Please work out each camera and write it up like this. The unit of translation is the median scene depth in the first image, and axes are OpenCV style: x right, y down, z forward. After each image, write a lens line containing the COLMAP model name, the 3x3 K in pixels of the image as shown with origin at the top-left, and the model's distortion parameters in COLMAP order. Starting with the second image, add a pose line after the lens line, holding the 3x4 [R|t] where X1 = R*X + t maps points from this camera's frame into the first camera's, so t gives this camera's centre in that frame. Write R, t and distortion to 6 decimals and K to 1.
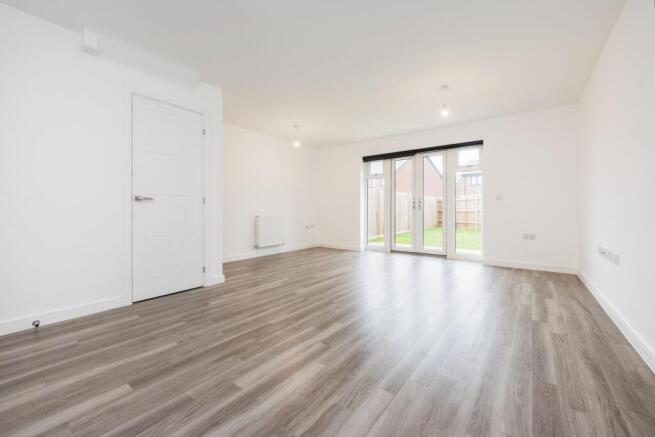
lens RADIAL K [[261.7, 0, 330.5], [0, 261.7, 214.7], [0, 0, 1]] dist [0.000683, -0.000369]
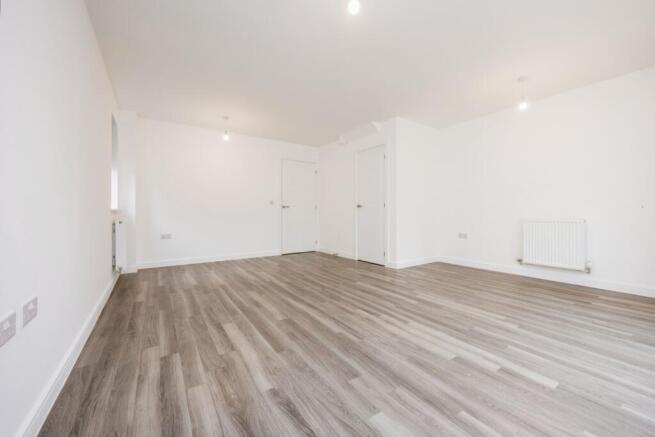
lens RADIAL K [[261.7, 0, 331.3], [0, 261.7, 215.3], [0, 0, 1]] dist [0.000683, -0.000369]
pose [[-0.320737, 0.009426, -0.947122, 1.428370], [-0.011079, 0.999845, 0.013703, -0.028188], [0.947104, 0.014888, -0.320582, 1.757302]]
